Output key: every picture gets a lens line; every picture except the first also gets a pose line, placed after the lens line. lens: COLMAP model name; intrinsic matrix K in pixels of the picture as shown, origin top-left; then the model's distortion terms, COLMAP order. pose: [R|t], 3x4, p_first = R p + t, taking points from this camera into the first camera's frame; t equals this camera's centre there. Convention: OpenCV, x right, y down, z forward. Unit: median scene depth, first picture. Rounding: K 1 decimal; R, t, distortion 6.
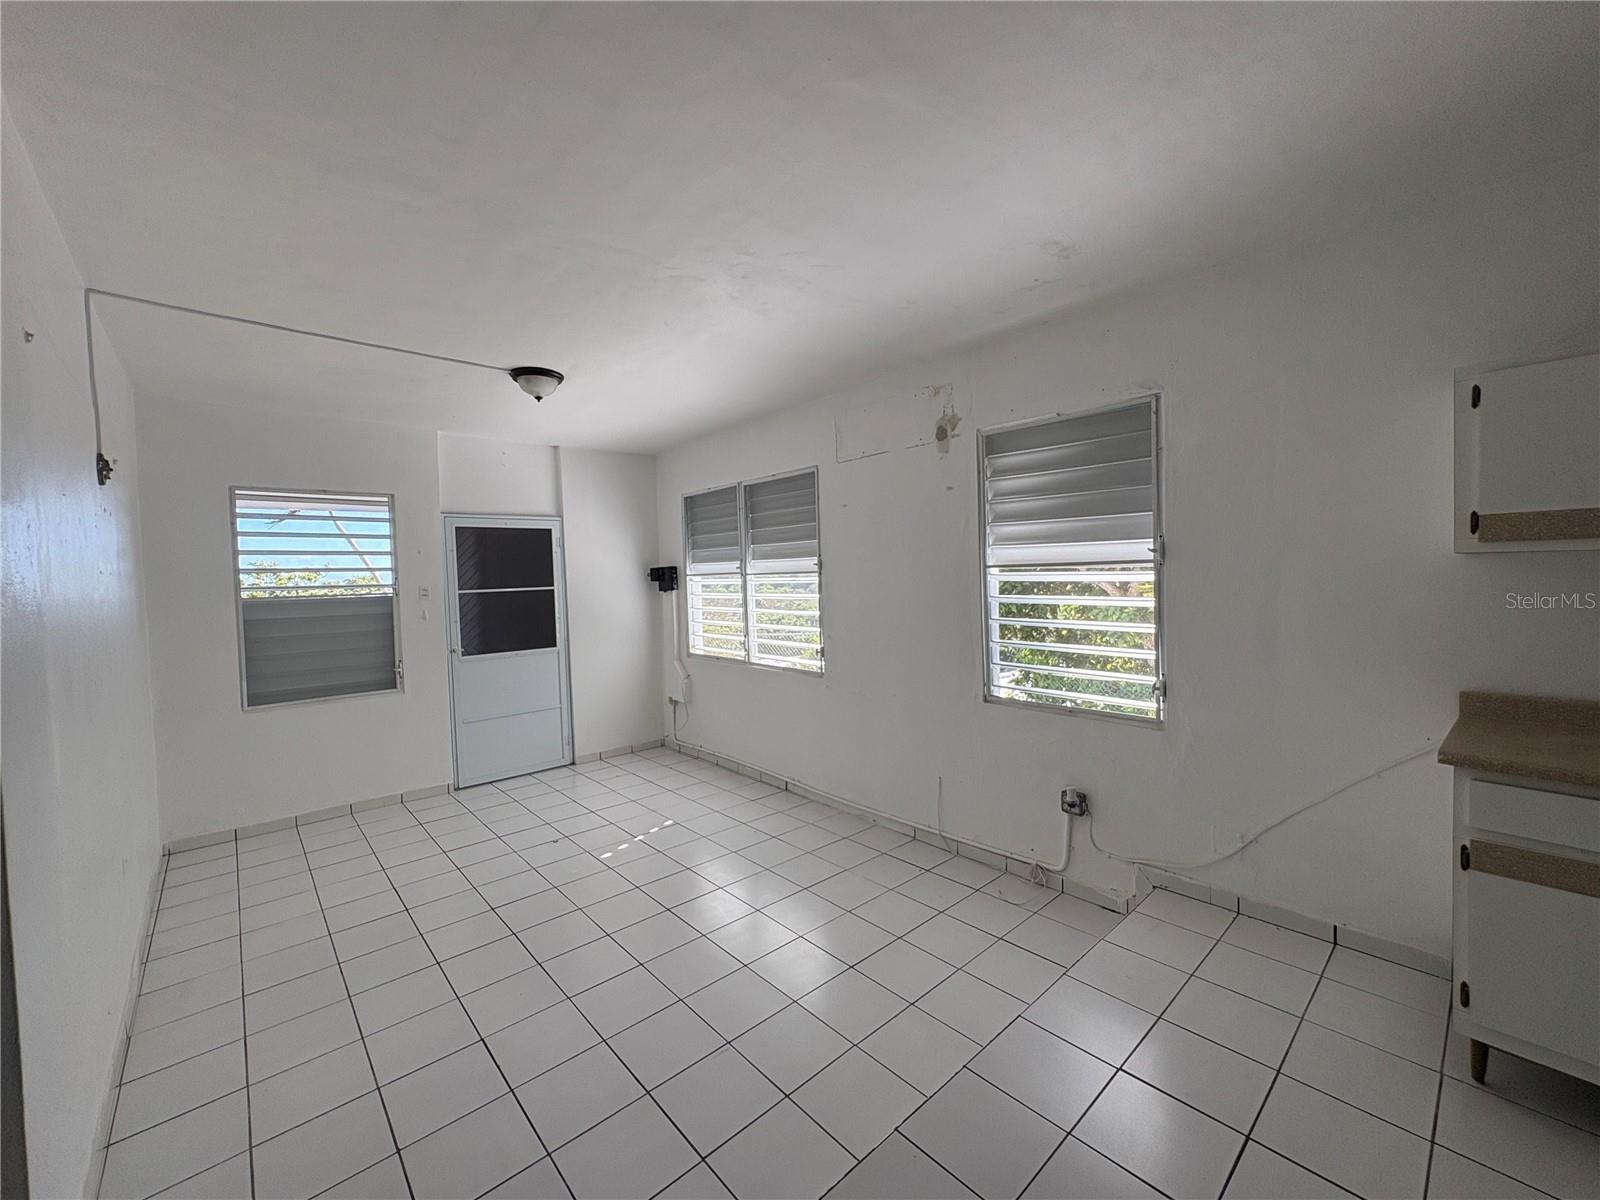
lens RADIAL K [[641.5, 0, 803.1], [0, 641.5, 599.0], [0, 0, 1]] dist [-0.001631, 0.001528]
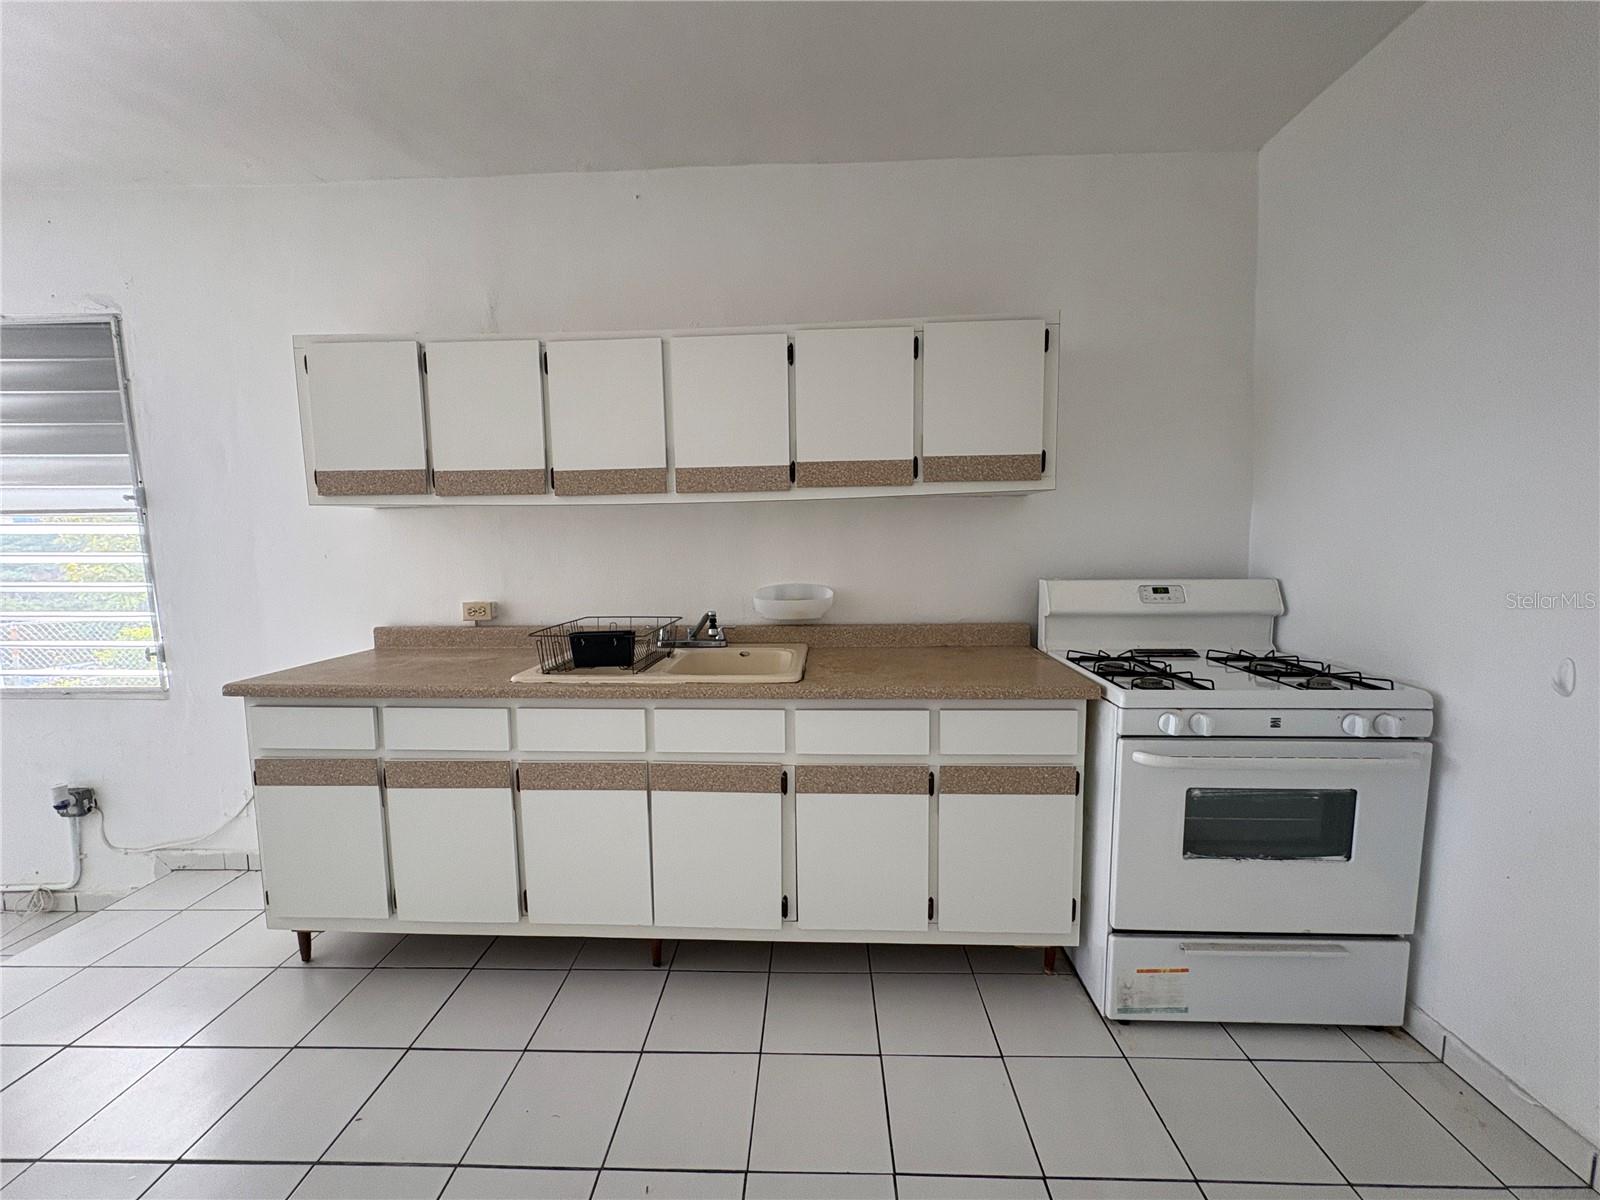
lens RADIAL K [[641.5, 0, 799.5], [0, 641.5, 600.9], [0, 0, 1]] dist [-0.001631, 0.001528]
pose [[0.694293, -0.052633, 0.717765, 0.372971], [0.019479, 0.998331, 0.054365, 0.023988], [-0.719428, -0.023763, 0.694160, -0.183510]]
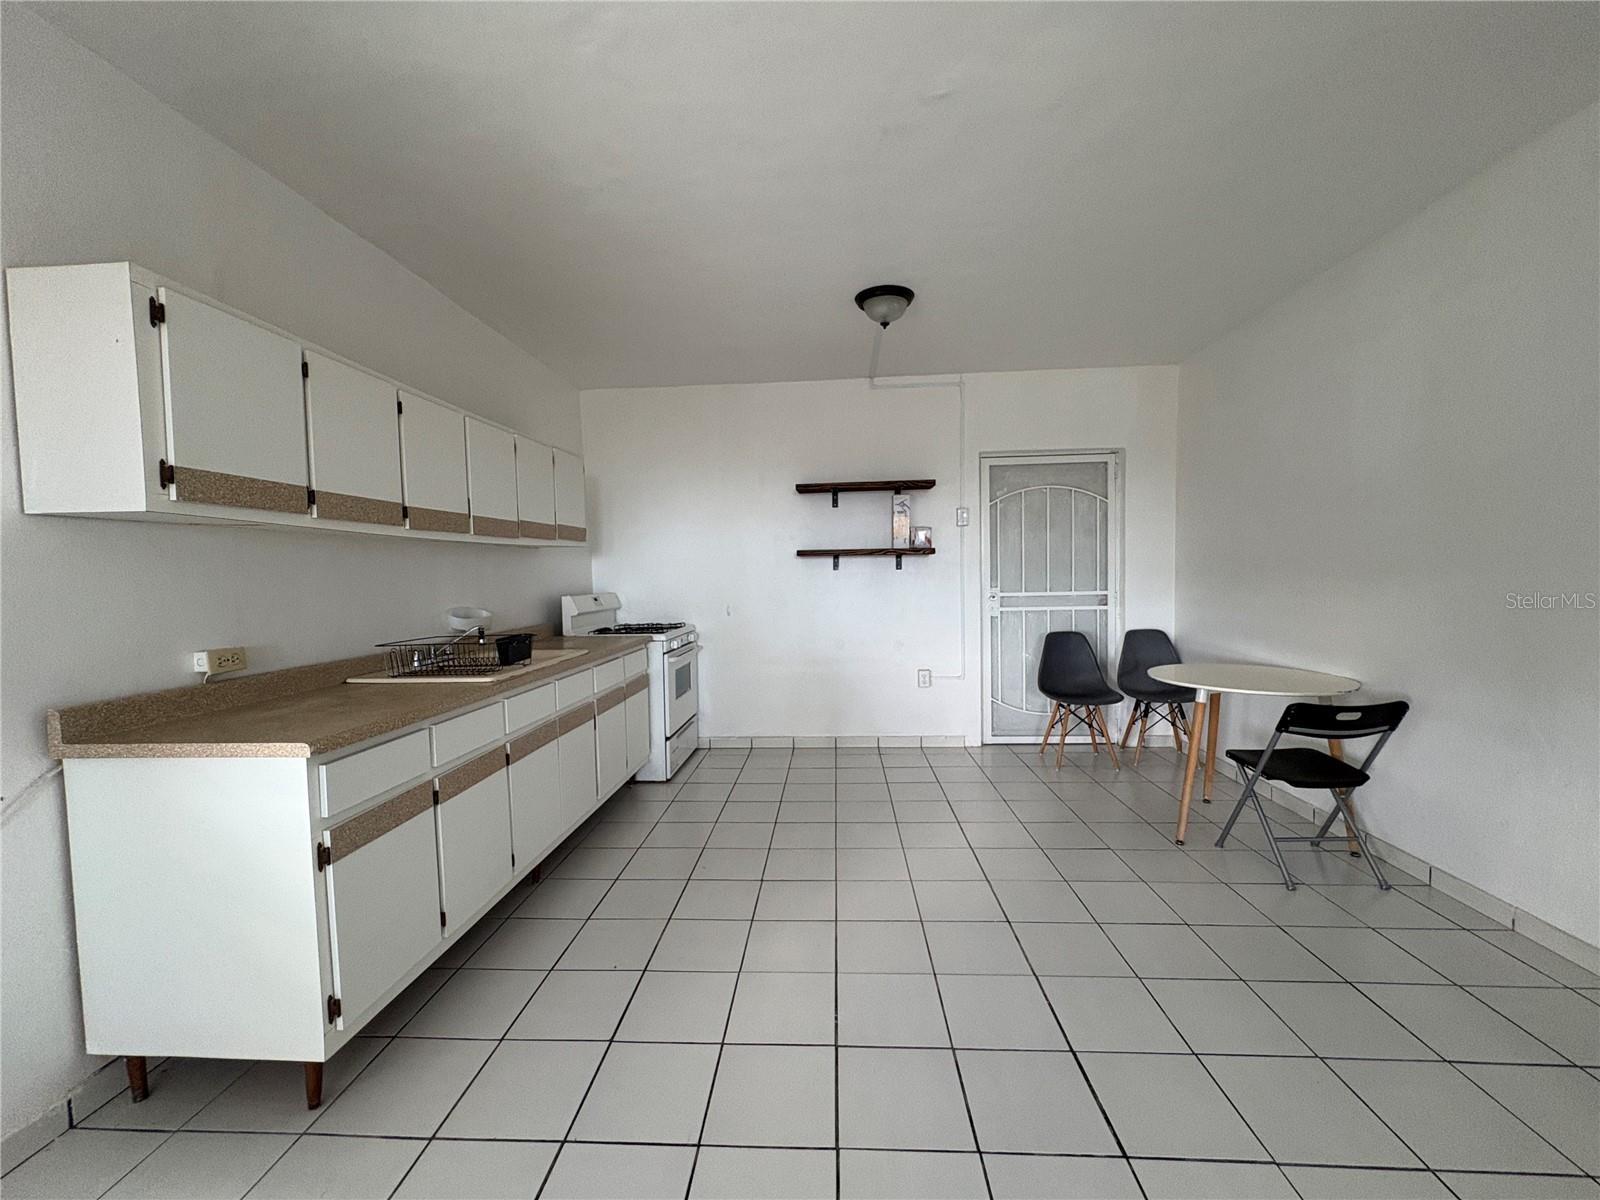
lens RADIAL K [[641.5, 0, 795.4], [0, 641.5, 595.3], [0, 0, 1]] dist [-0.001631, 0.001528]
pose [[-0.695483, 0.015096, 0.718384, -0.023850], [0.064261, 0.997080, 0.041260, 0.021093], [-0.715664, 0.074860, -0.694422, 0.460224]]
